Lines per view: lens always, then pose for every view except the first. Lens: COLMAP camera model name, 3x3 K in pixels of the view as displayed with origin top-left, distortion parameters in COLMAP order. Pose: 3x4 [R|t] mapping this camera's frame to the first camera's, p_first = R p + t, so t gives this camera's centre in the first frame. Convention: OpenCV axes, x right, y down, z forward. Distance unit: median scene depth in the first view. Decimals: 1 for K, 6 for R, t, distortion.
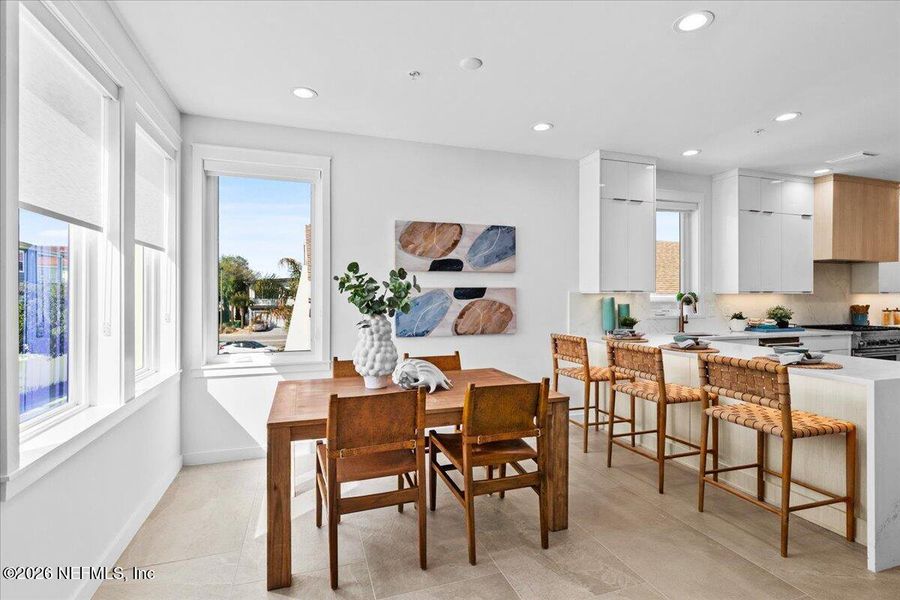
lens RADIAL K [[446.0, 0, 454.5], [0, 446.0, 295.5], [0, 0, 1]] dist [-0.000863, -0.000171]
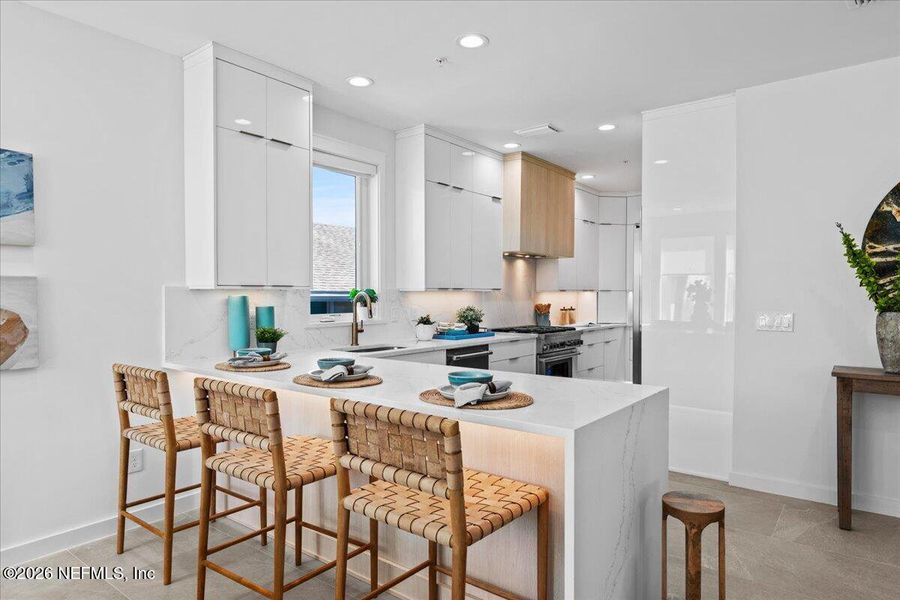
lens RADIAL K [[556.9, 0, 450.0], [0, 556.9, 300.0], [0, 0, 1]] dist [0.019516, 0.000408]
pose [[0.836689, -0.005000, 0.547656, 0.187682], [-0.000847, 0.999945, 0.010424, 0.001947], [-0.547678, -0.009186, 0.836639, 0.223963]]
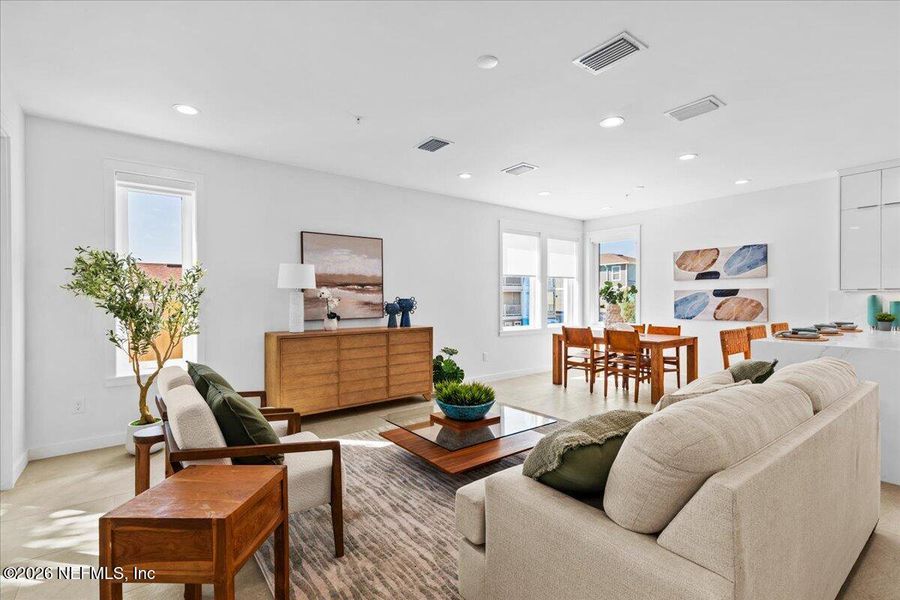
lens RADIAL K [[411.3, 0, 452.4], [0, 411.3, 298.5], [0, 0, 1]] dist [0.000119, 0.000064]
pose [[0.316795, 0.000949, -0.948494, 1.072516], [0.002156, 0.999996, 0.001720, 0.009481], [0.948492, -0.002590, 0.316792, -0.323352]]
